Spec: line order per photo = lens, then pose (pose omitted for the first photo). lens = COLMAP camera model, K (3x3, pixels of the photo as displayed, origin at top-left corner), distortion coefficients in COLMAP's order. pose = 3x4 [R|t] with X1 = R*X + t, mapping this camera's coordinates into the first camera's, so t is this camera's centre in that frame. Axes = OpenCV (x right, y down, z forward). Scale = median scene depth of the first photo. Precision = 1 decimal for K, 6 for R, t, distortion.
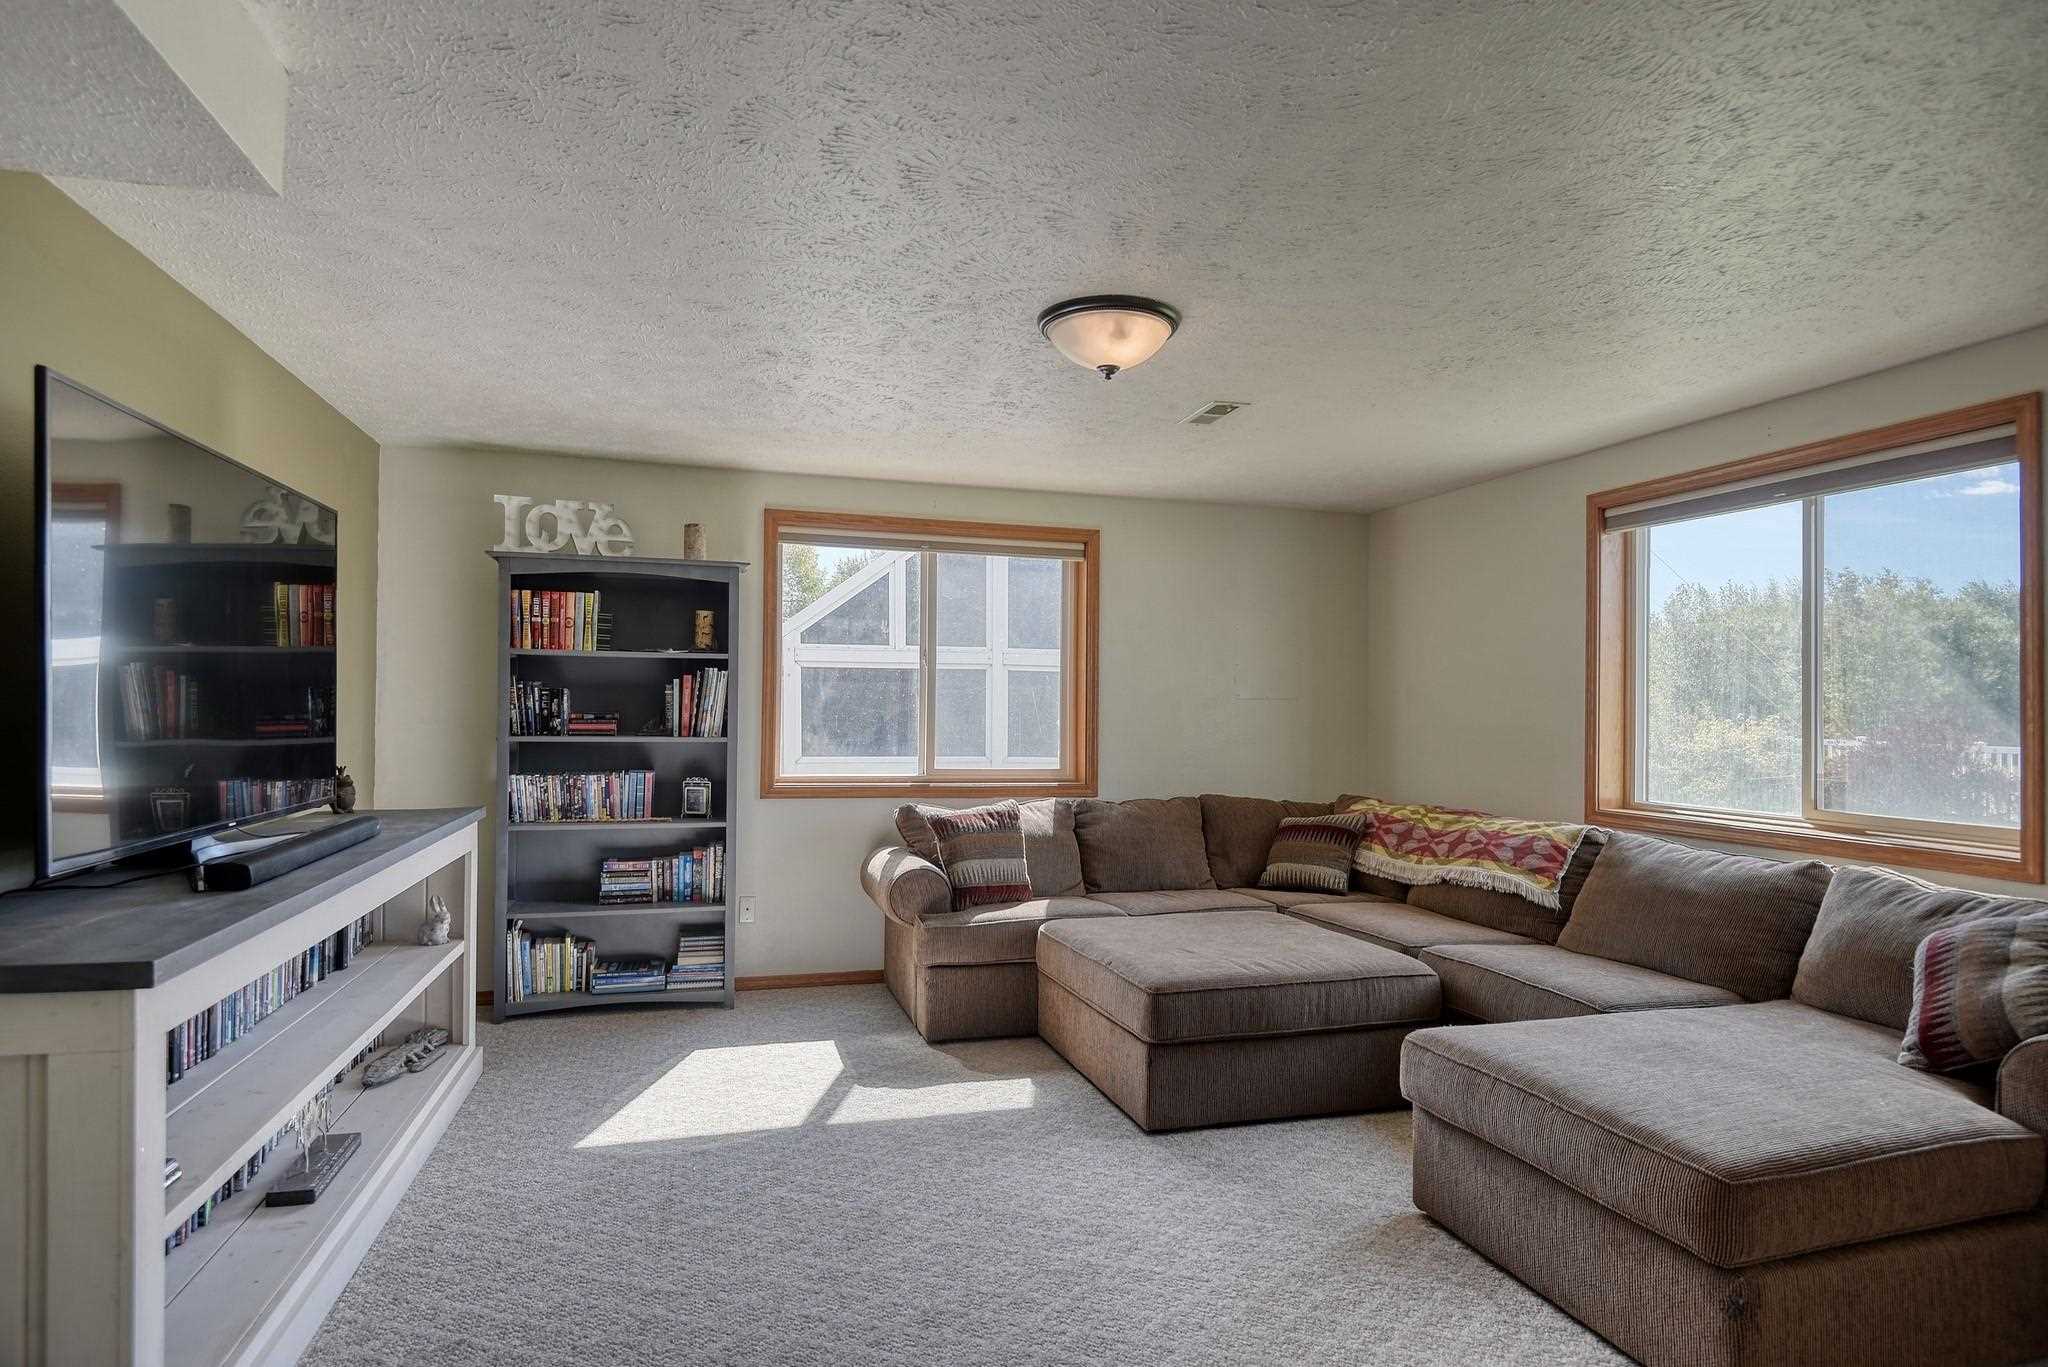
lens RADIAL K [[1094.3, 0, 1028.8], [0, 1094.3, 688.6], [0, 0, 1]] dist [-0.000086, -0.019107]
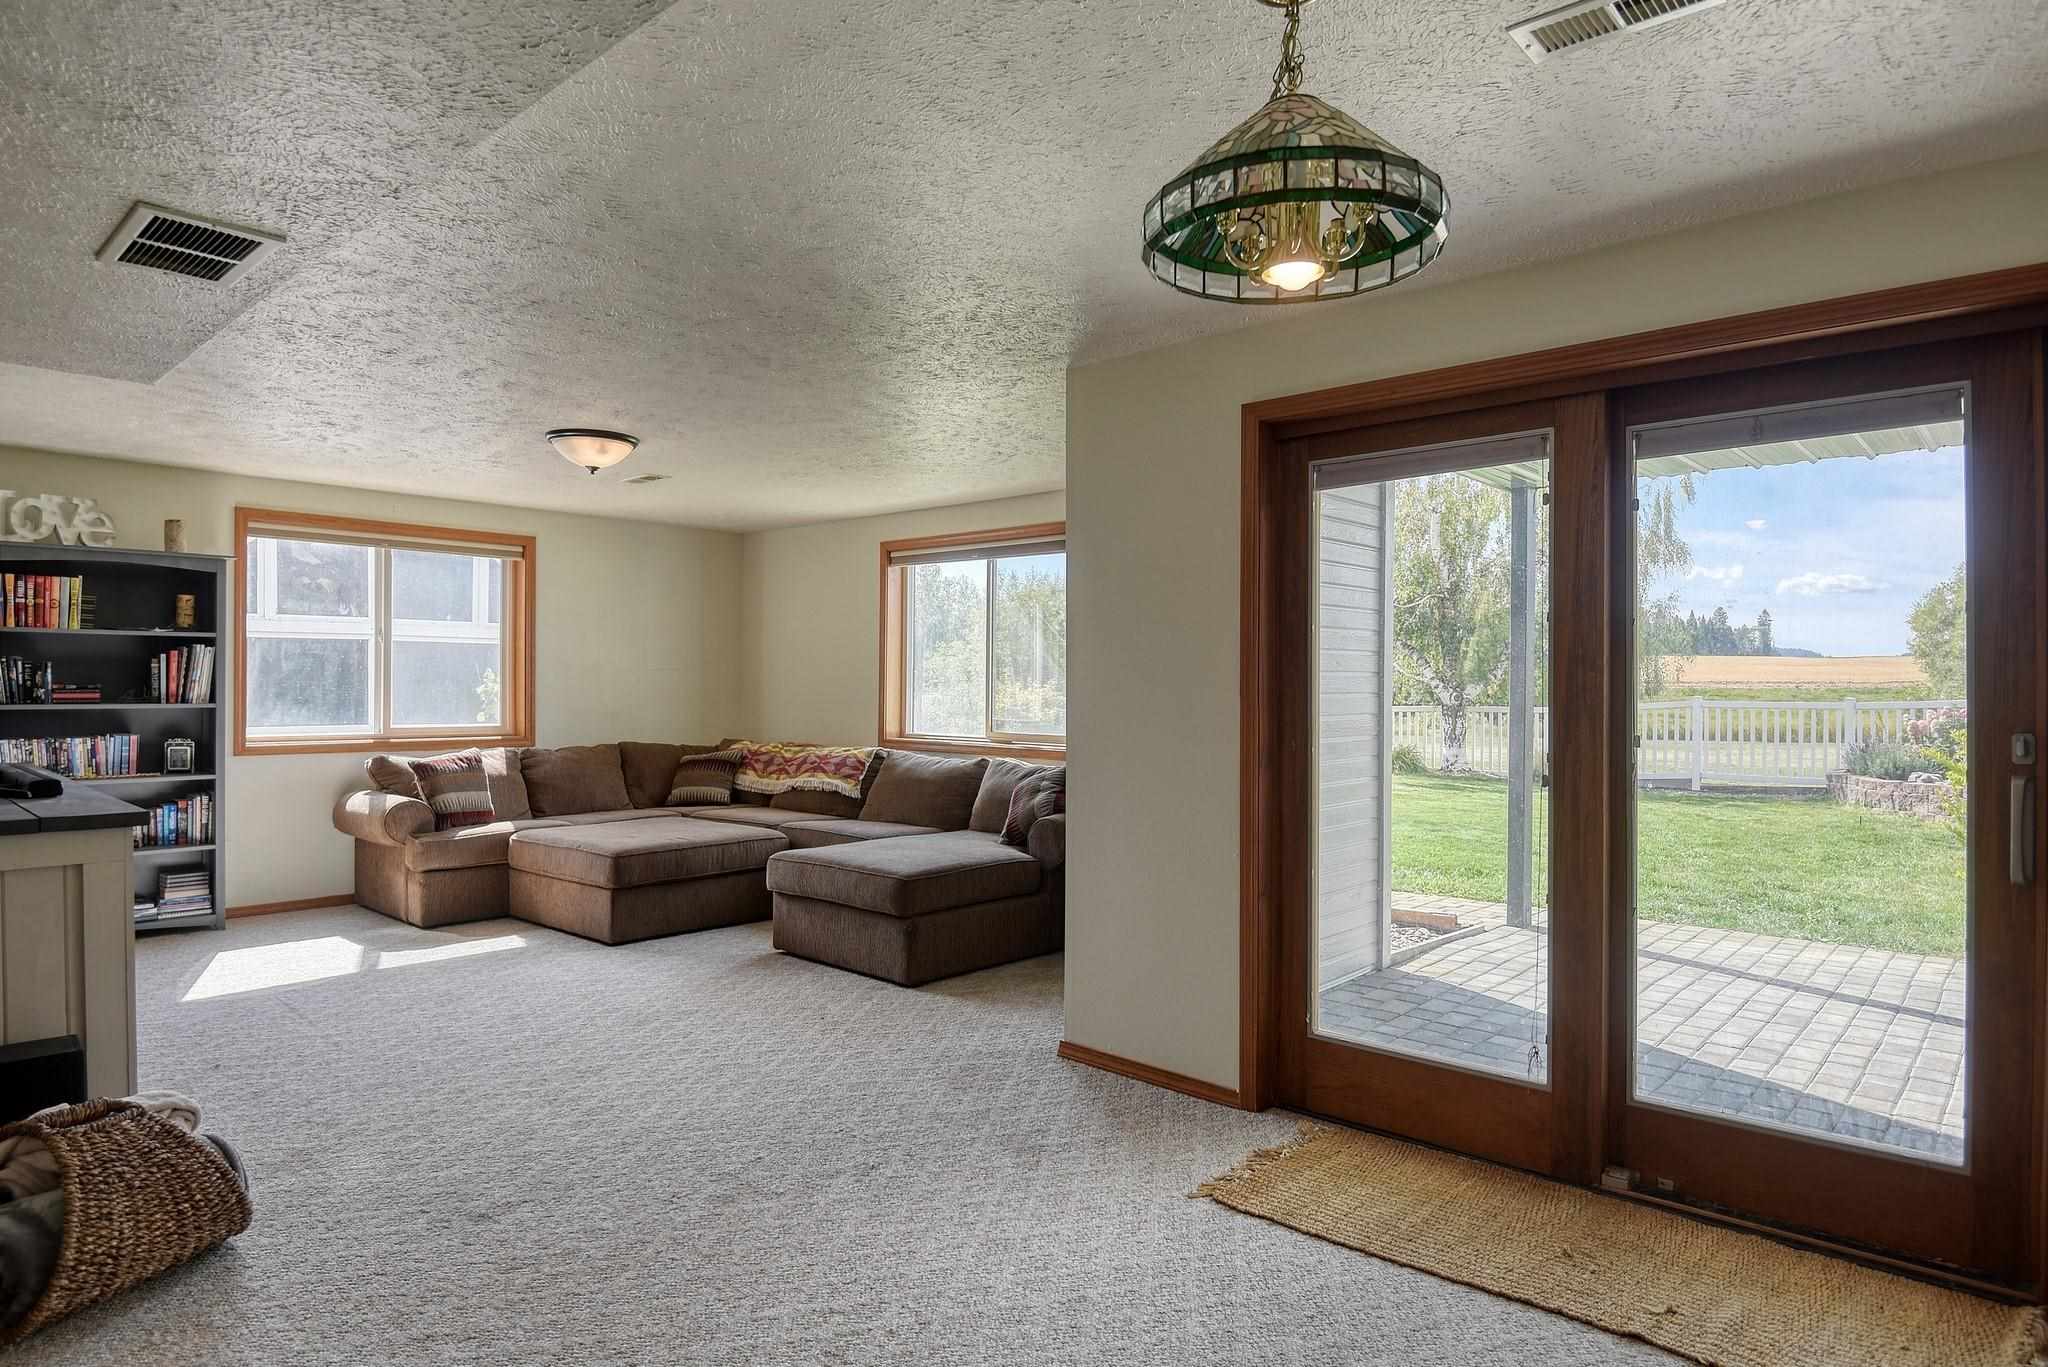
lens RADIAL K [[1195.2, 0, 1038.8], [0, 1195.2, 677.0], [0, 0, 1]] dist [-0.002042, -0.011265]
pose [[0.849870, -0.004628, 0.526973, -0.203472], [-0.005063, 0.999844, 0.016947, -0.010569], [-0.526969, -0.017071, 0.849713, -0.583445]]
